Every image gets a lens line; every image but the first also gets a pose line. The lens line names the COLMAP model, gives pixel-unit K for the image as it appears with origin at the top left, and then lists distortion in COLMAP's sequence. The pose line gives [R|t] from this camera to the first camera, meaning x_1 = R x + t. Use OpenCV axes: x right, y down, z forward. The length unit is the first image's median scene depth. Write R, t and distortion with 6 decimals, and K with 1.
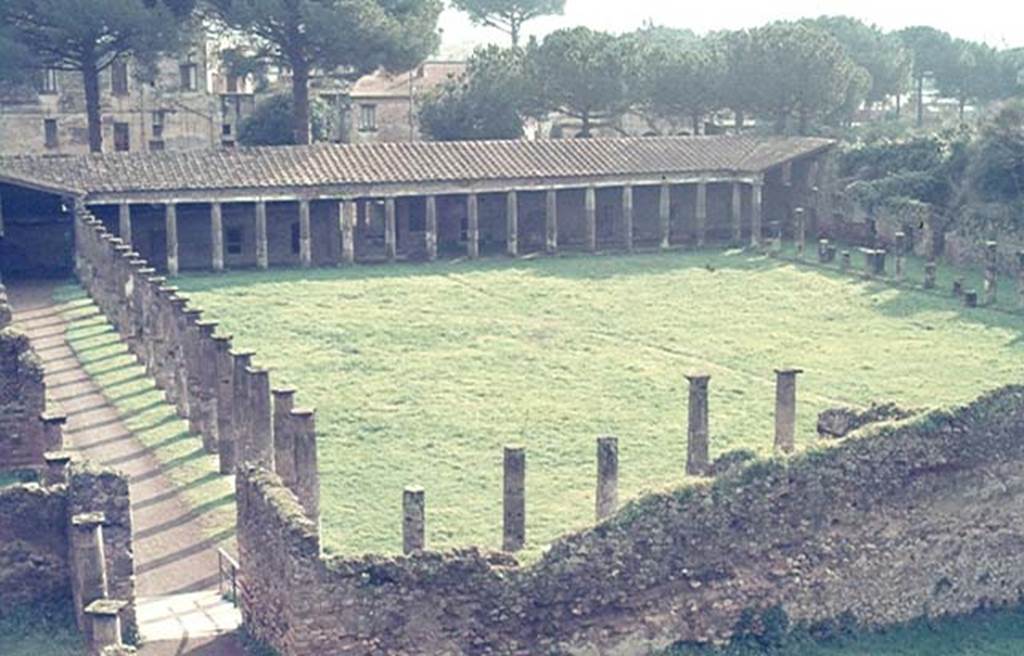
lens RADIAL K [[1809.7, 0, 509.3], [0, 1809.7, 328.0], [0, 0, 1]] dist [-0.075818, 0.000000]
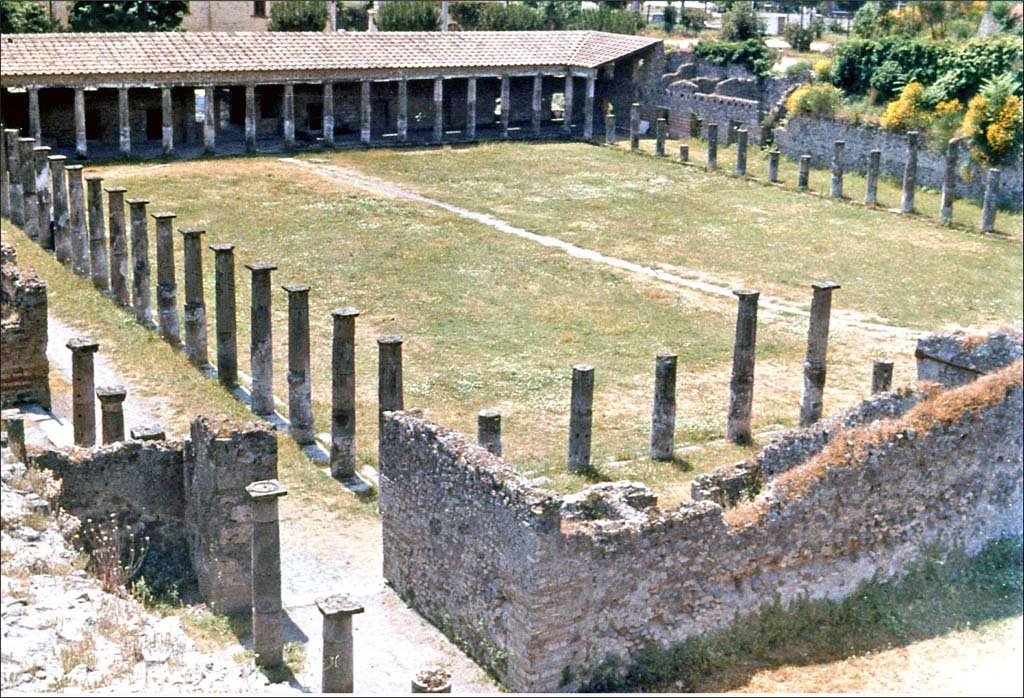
lens RADIAL K [[1551.7, 0, 512.0], [0, 1551.7, 349.4], [0, 0, 1]] dist [-0.011190, 0.000000]
pose [[0.978074, -0.018100, 0.207471, -0.136222], [-0.004097, 0.994351, 0.106062, -0.022369], [-0.208219, -0.104586, 0.972474, 0.117798]]
